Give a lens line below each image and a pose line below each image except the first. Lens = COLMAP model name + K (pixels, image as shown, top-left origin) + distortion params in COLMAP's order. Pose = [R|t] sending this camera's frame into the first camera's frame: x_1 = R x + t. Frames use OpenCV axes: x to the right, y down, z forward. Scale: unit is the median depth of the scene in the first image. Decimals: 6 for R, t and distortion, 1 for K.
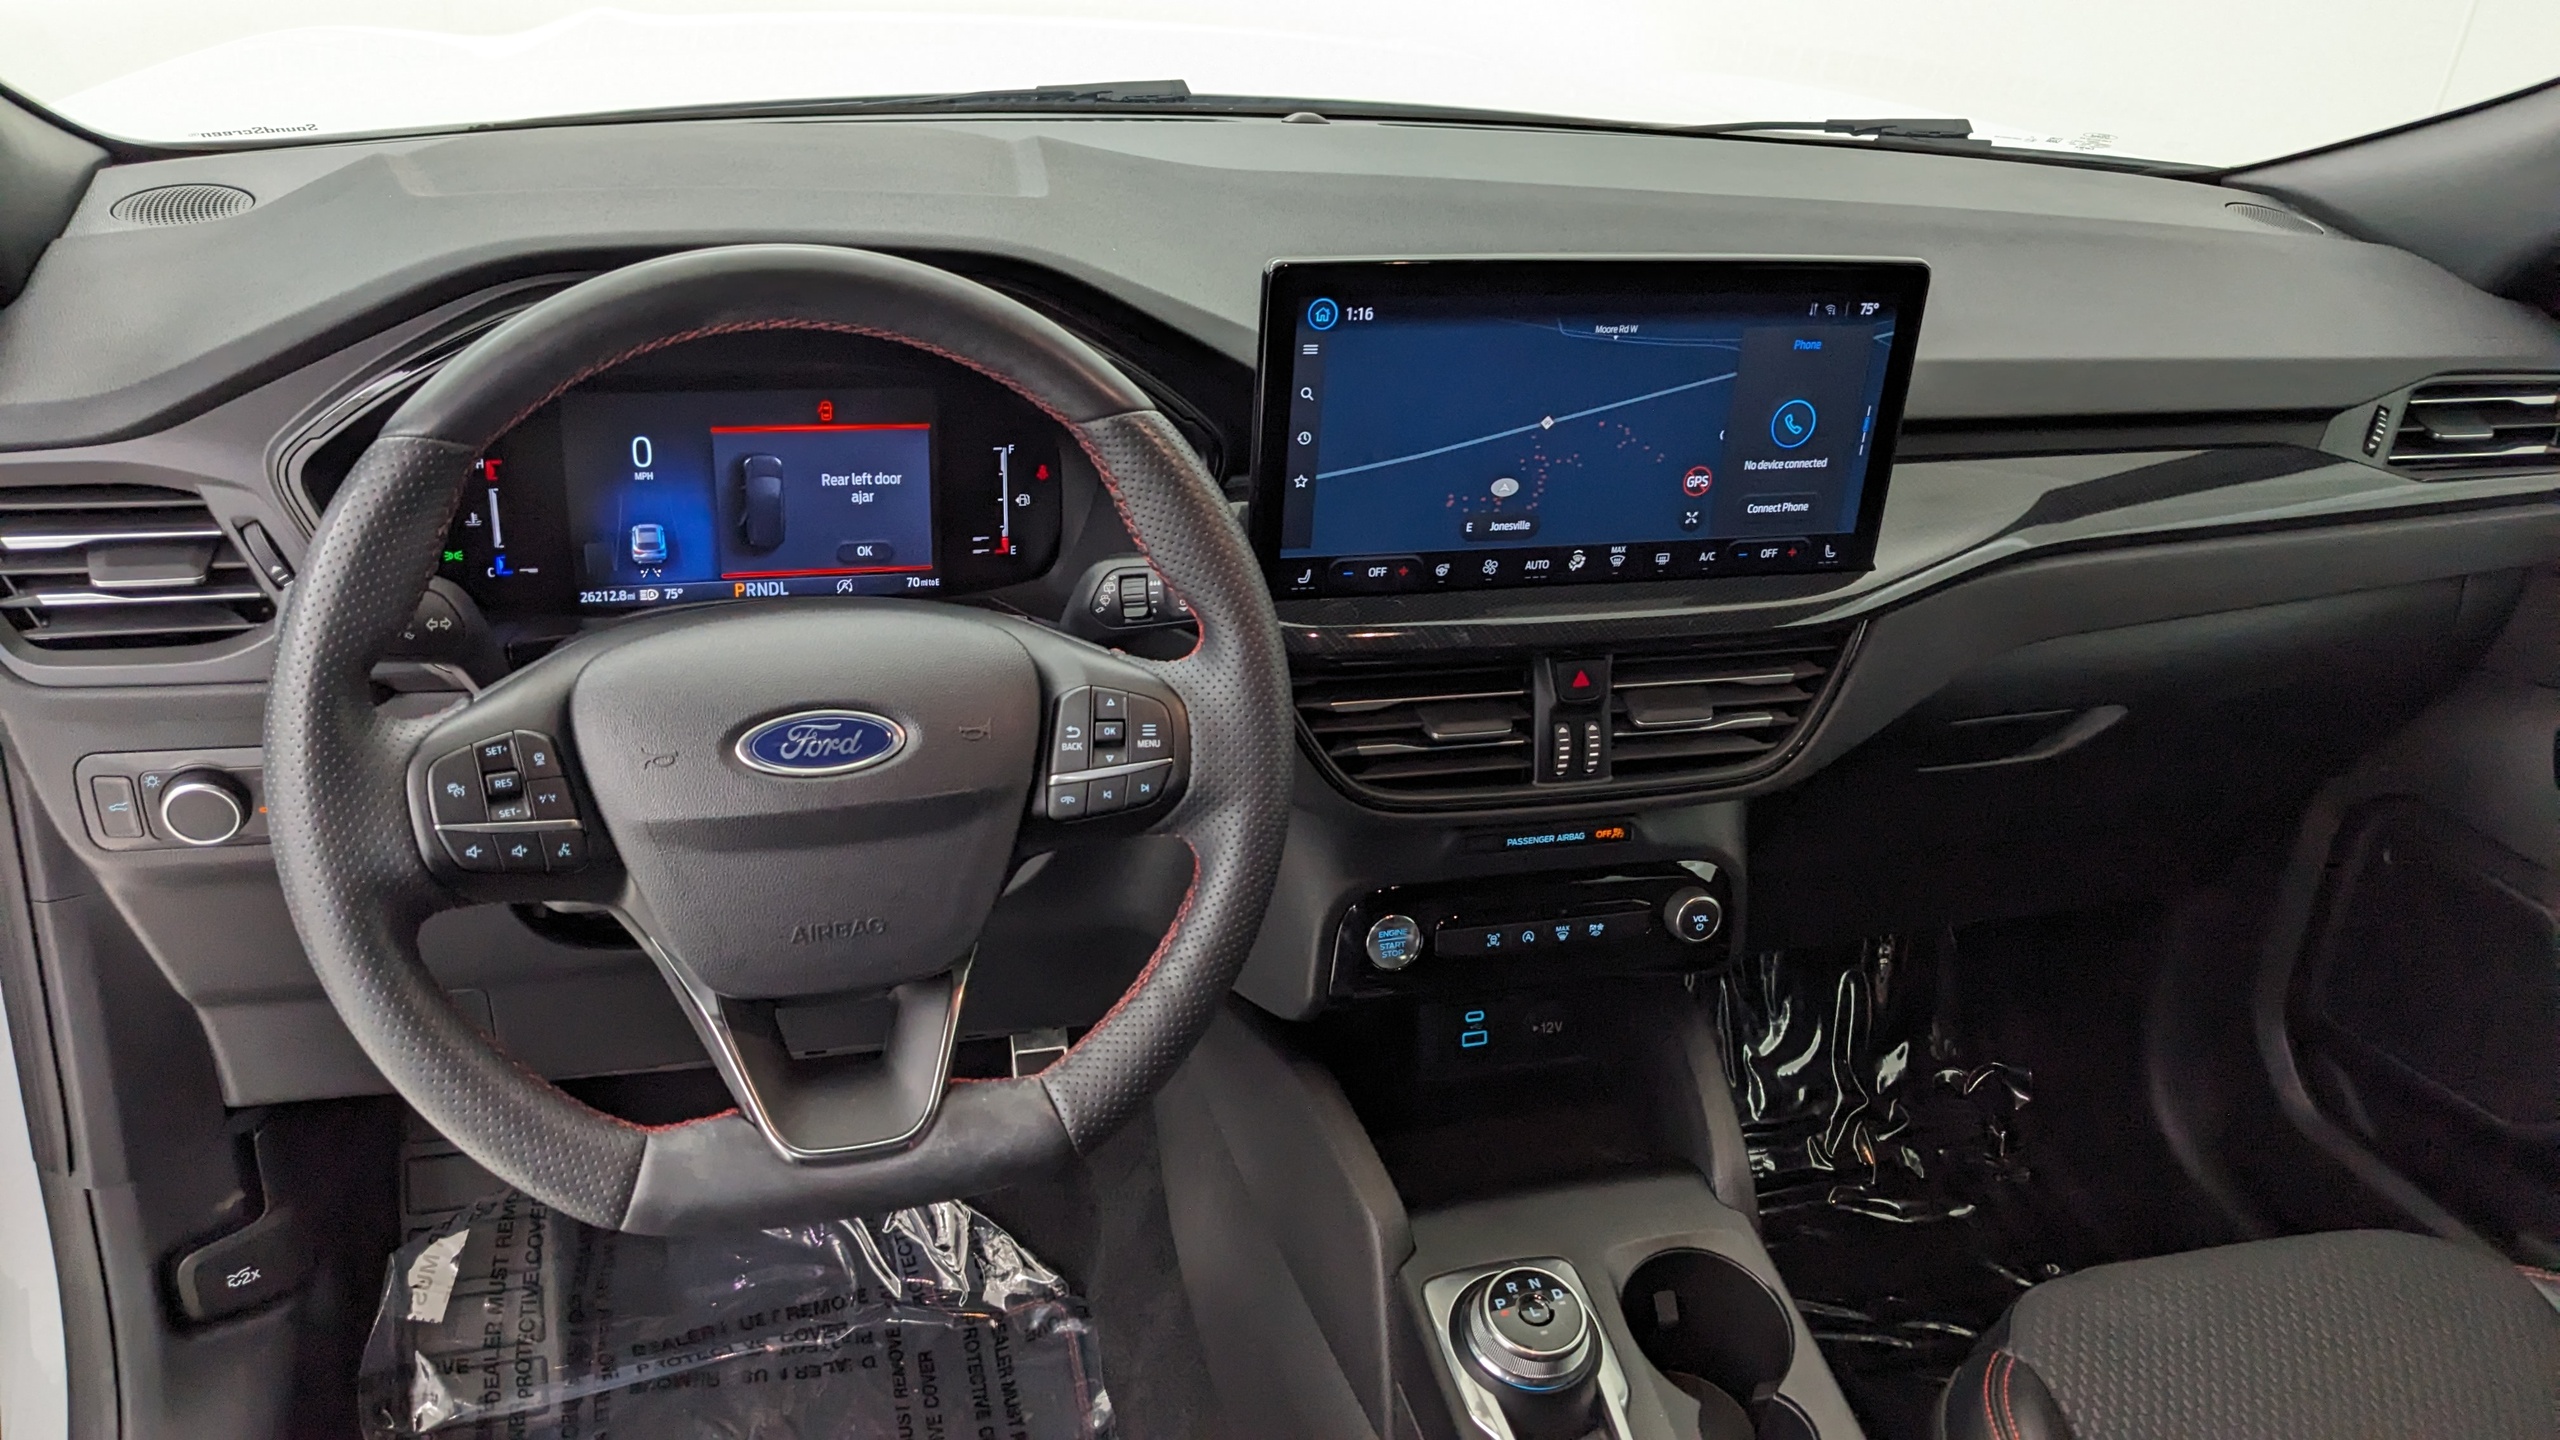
lens RADIAL K [[2029.6, 0, 1262.8], [0, 2029.6, 767.0], [0, 0, 1]] dist [0.074538, -0.130574]
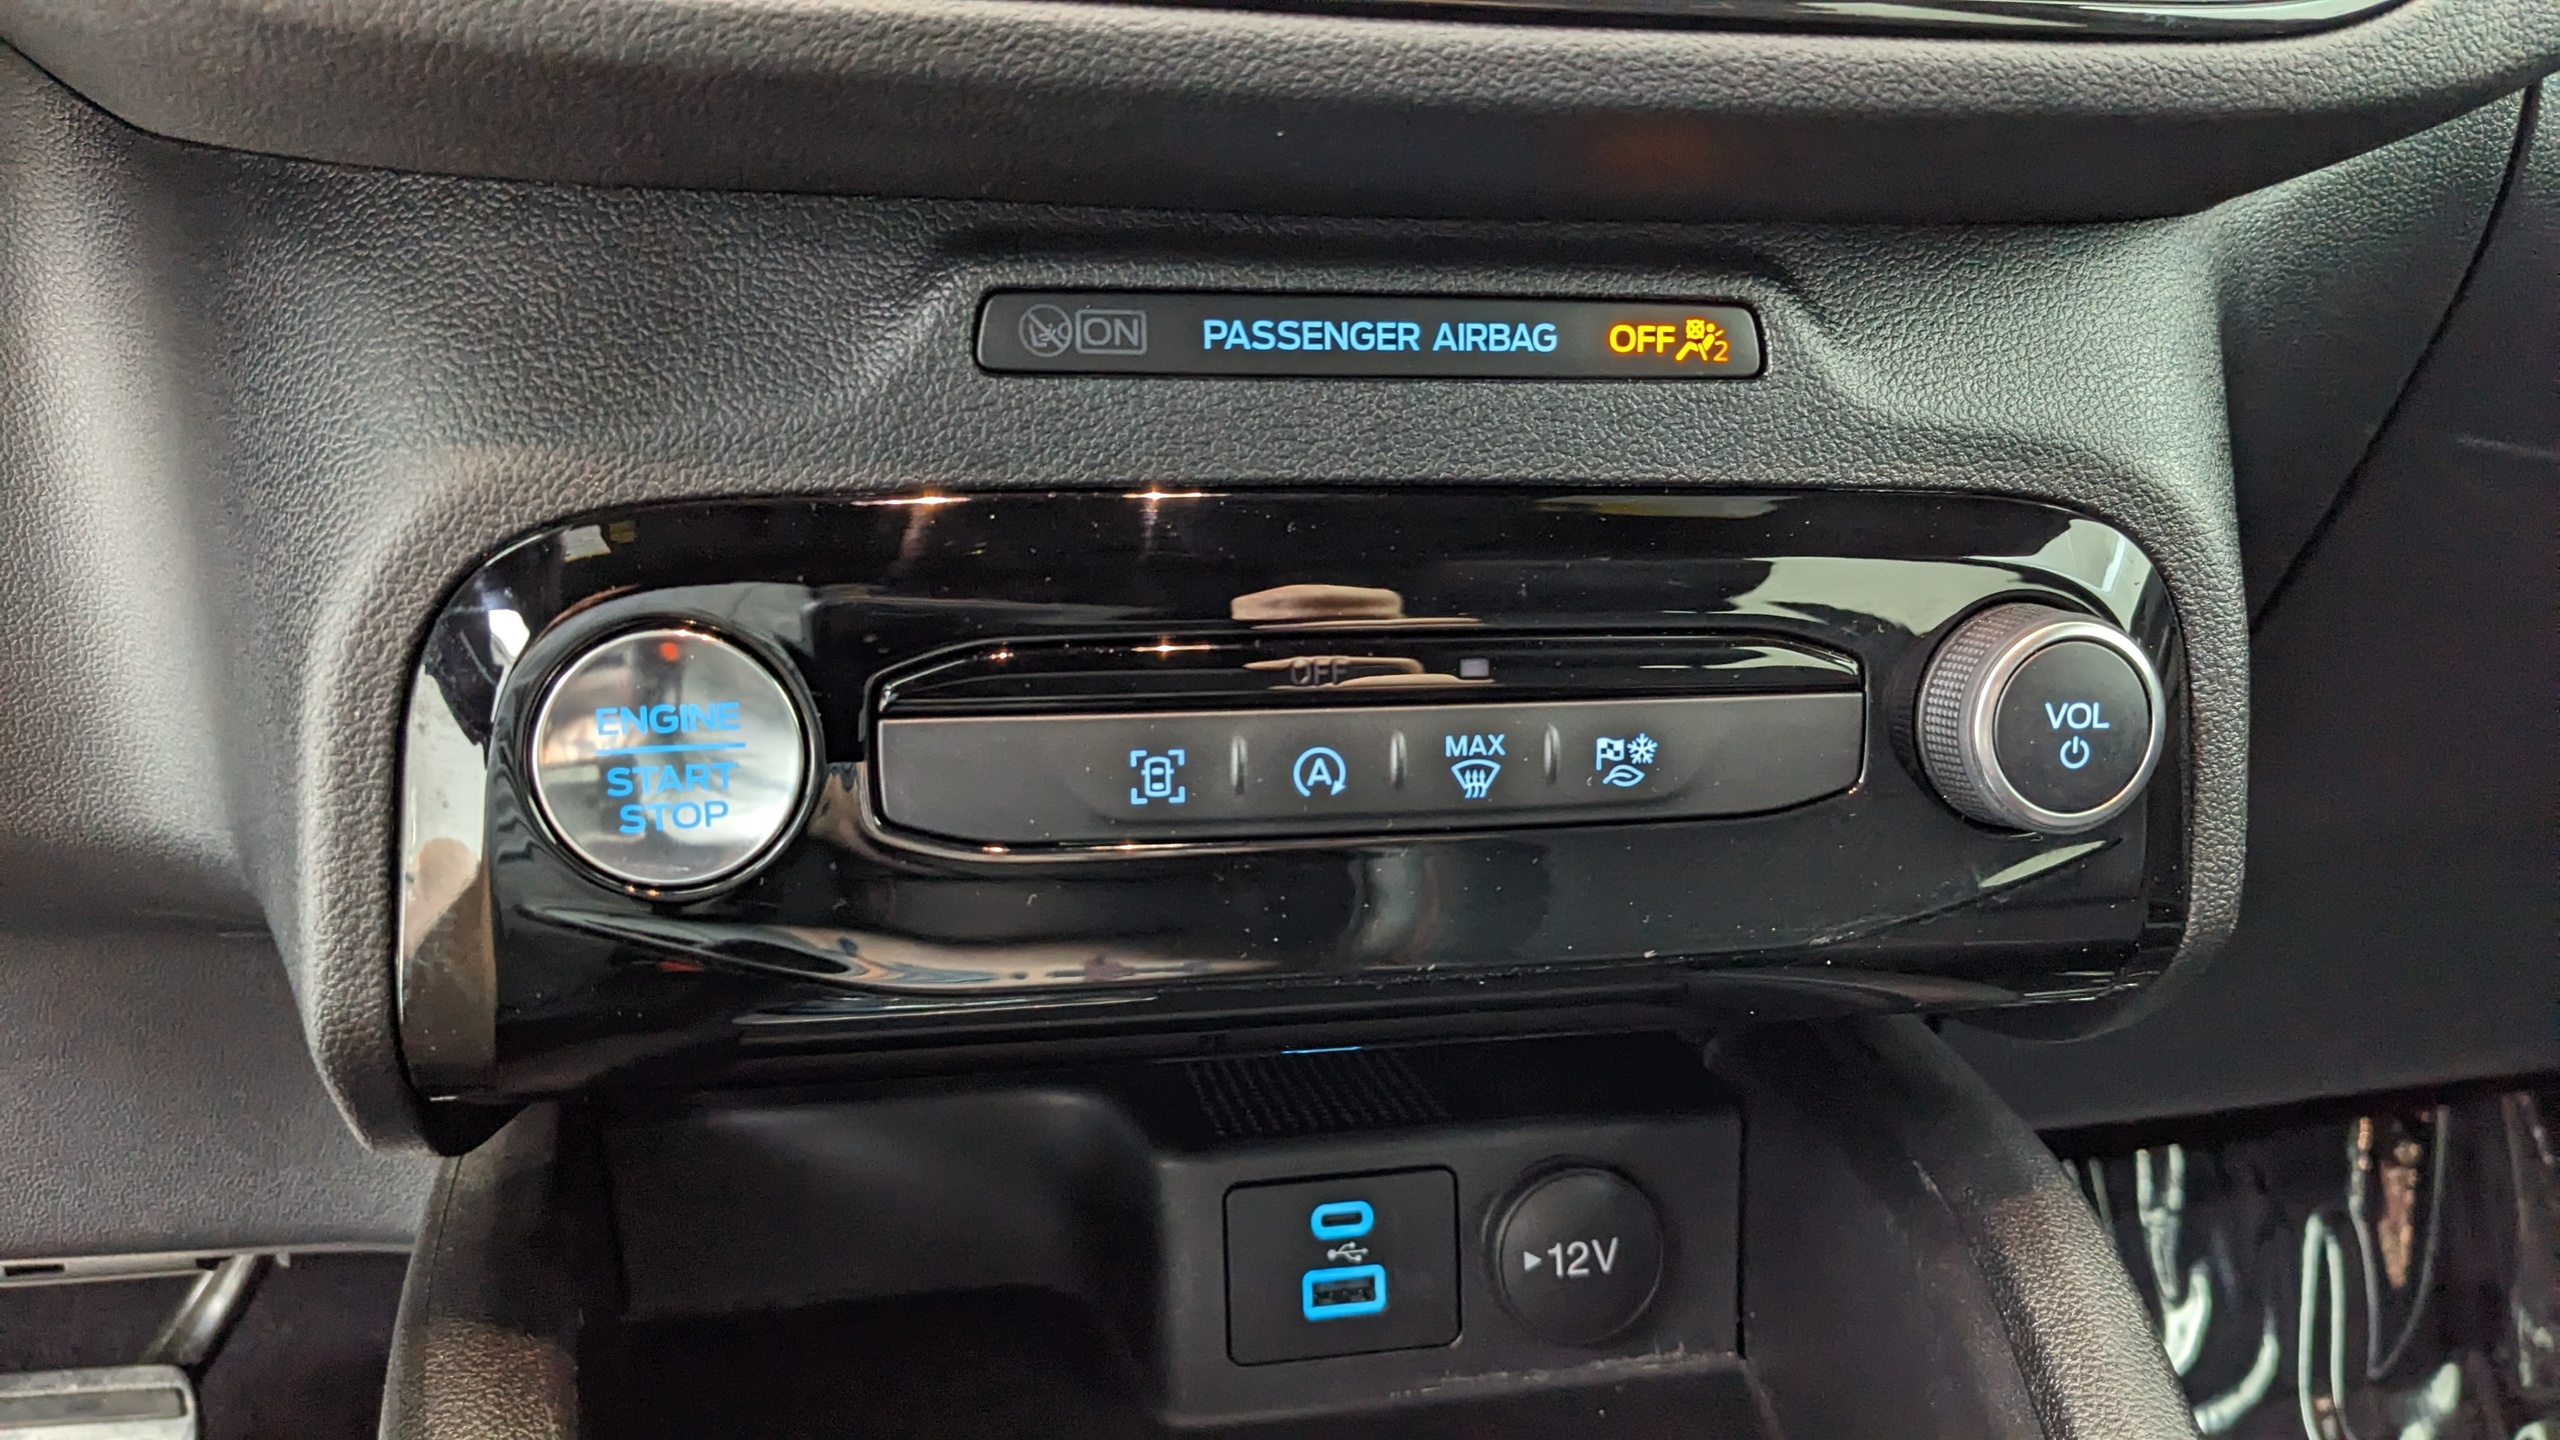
lens RADIAL K [[2065.0, 0, 1322.7], [0, 2065.0, 753.2], [0, 0, 1]] dist [0.032717, -0.081135]
pose [[0.996323, -0.011020, -0.084963, 0.129400], [-0.003035, 0.986531, -0.163549, 0.102756], [0.085621, 0.163205, 0.982870, 0.661225]]
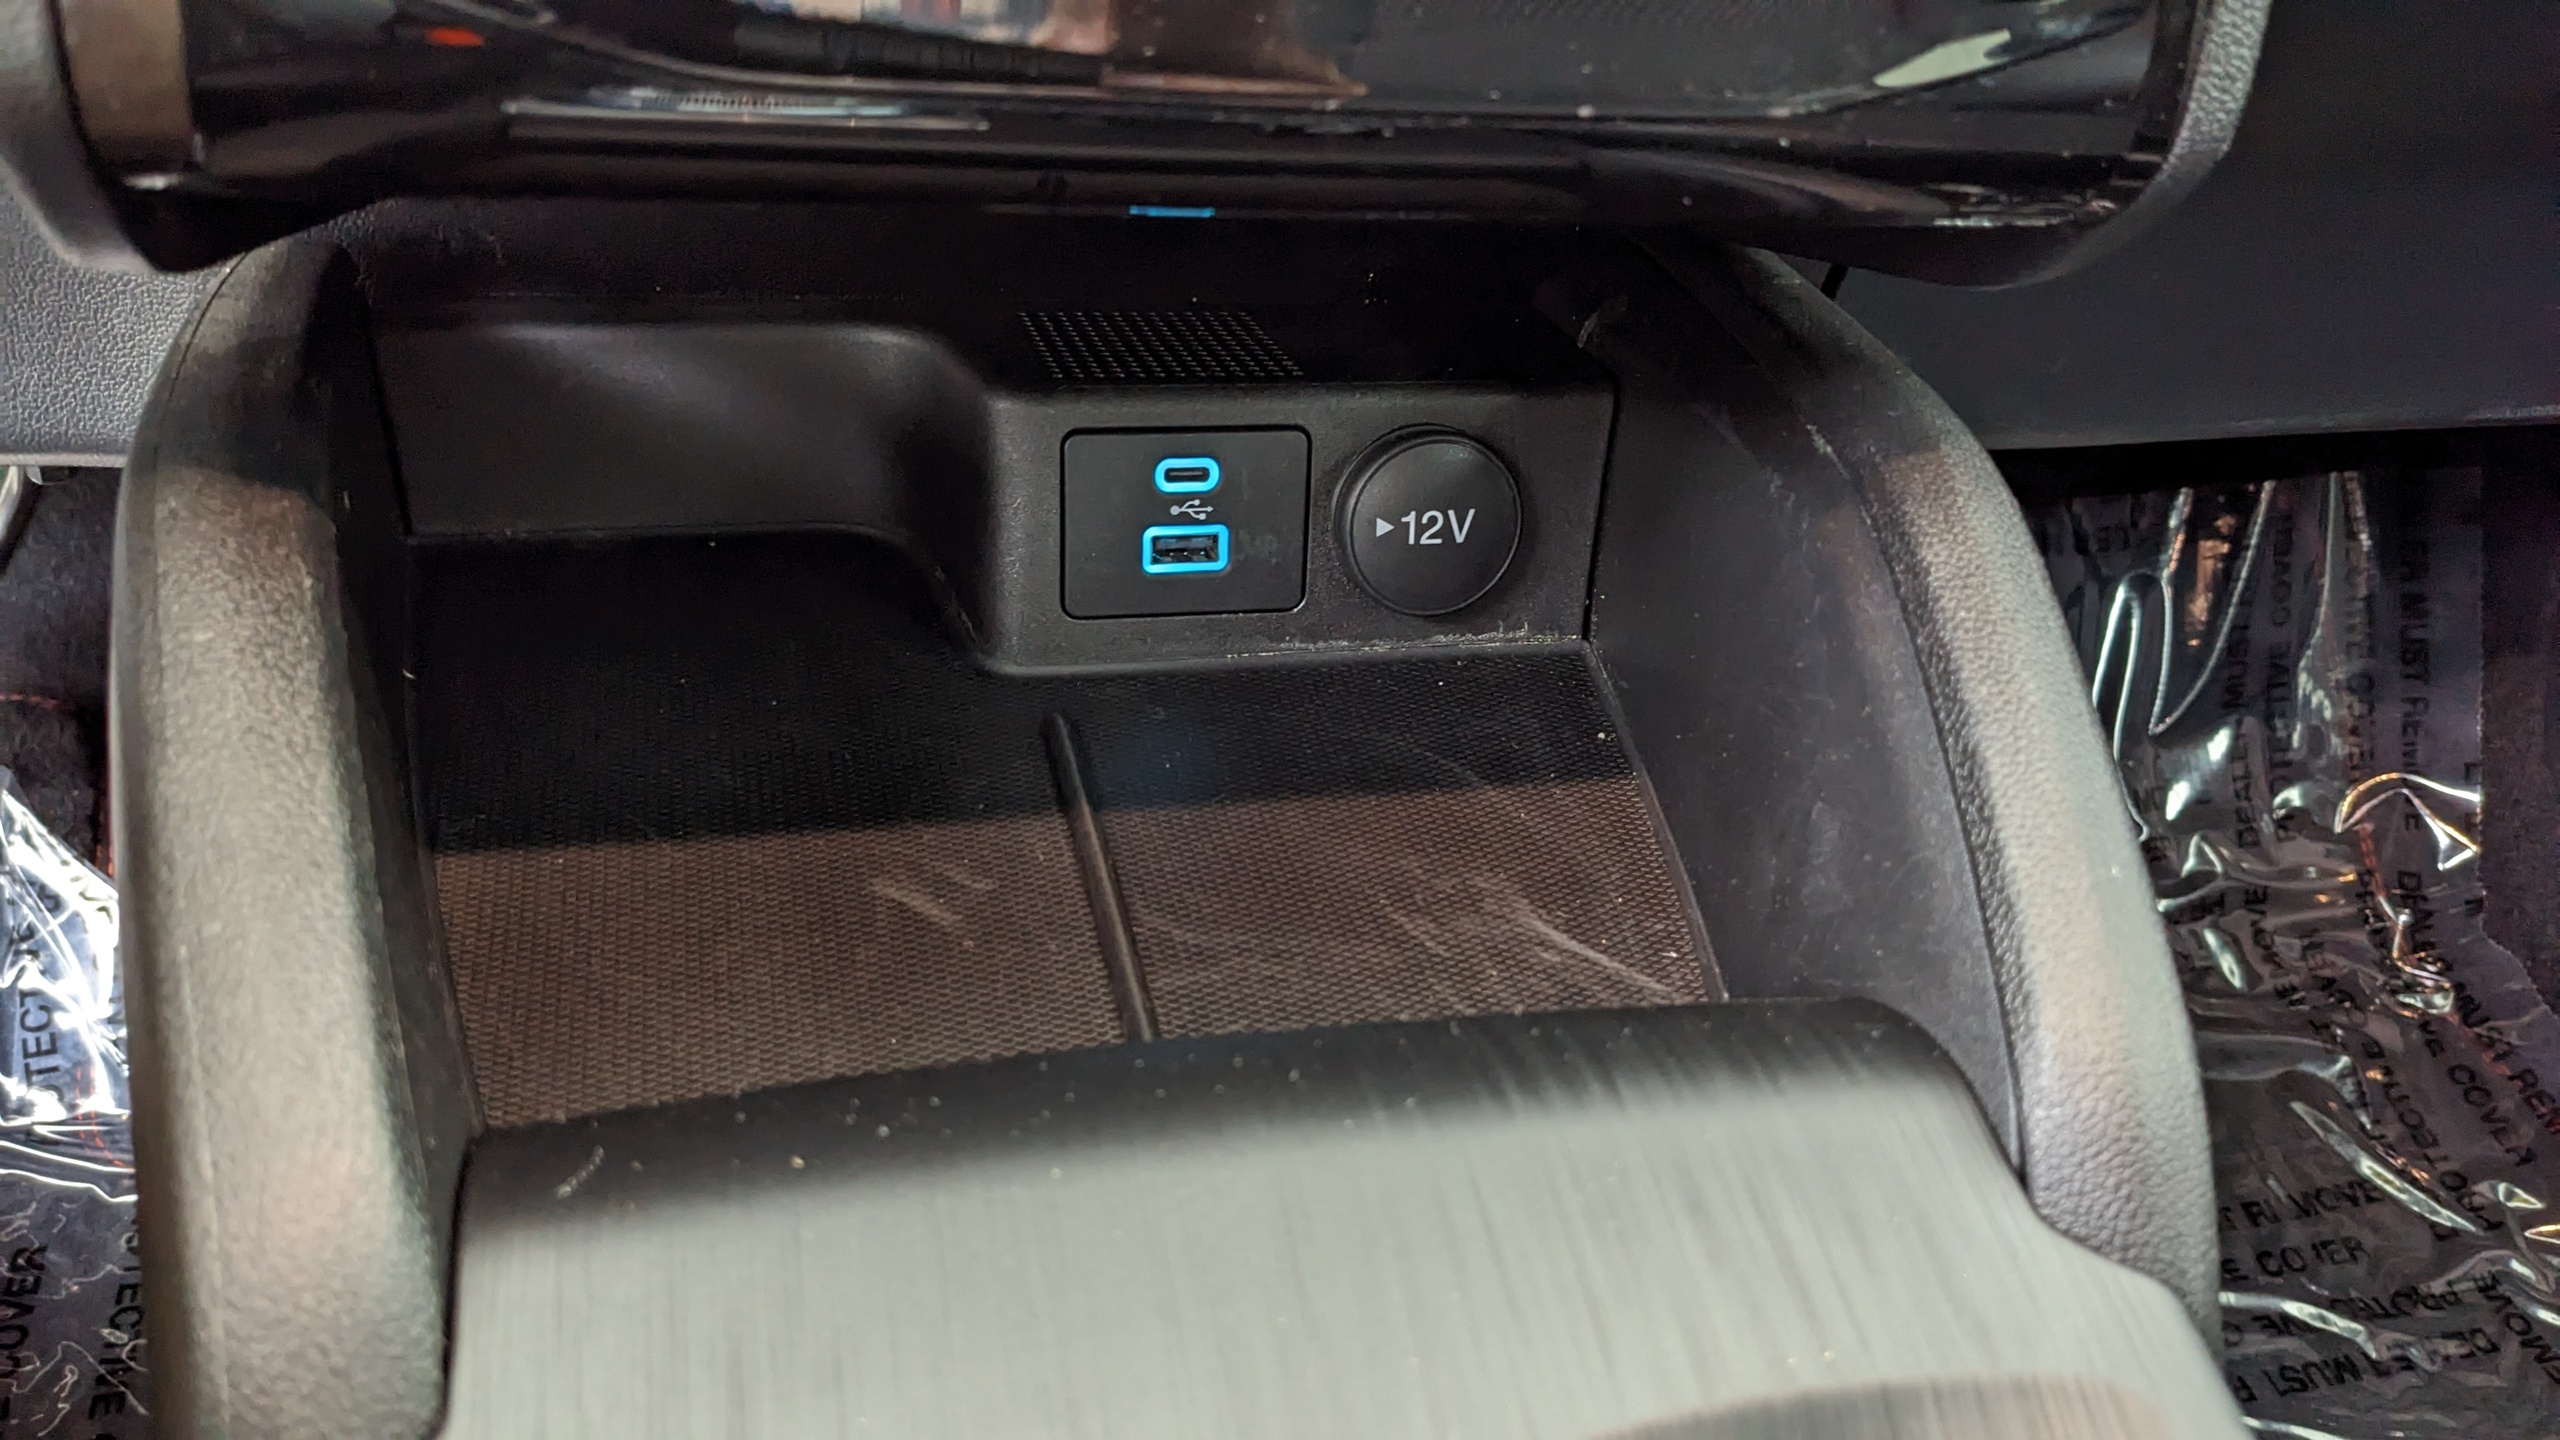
lens RADIAL K [[2029.6, 0, 1262.8], [0, 2029.6, 767.0], [0, 0, 1]] dist [0.074538, -0.130574]
pose [[0.997943, 0.061570, -0.017861, 0.123190], [-0.058379, 0.987903, 0.143667, 0.120964], [0.026491, -0.142329, 0.989465, 0.689458]]
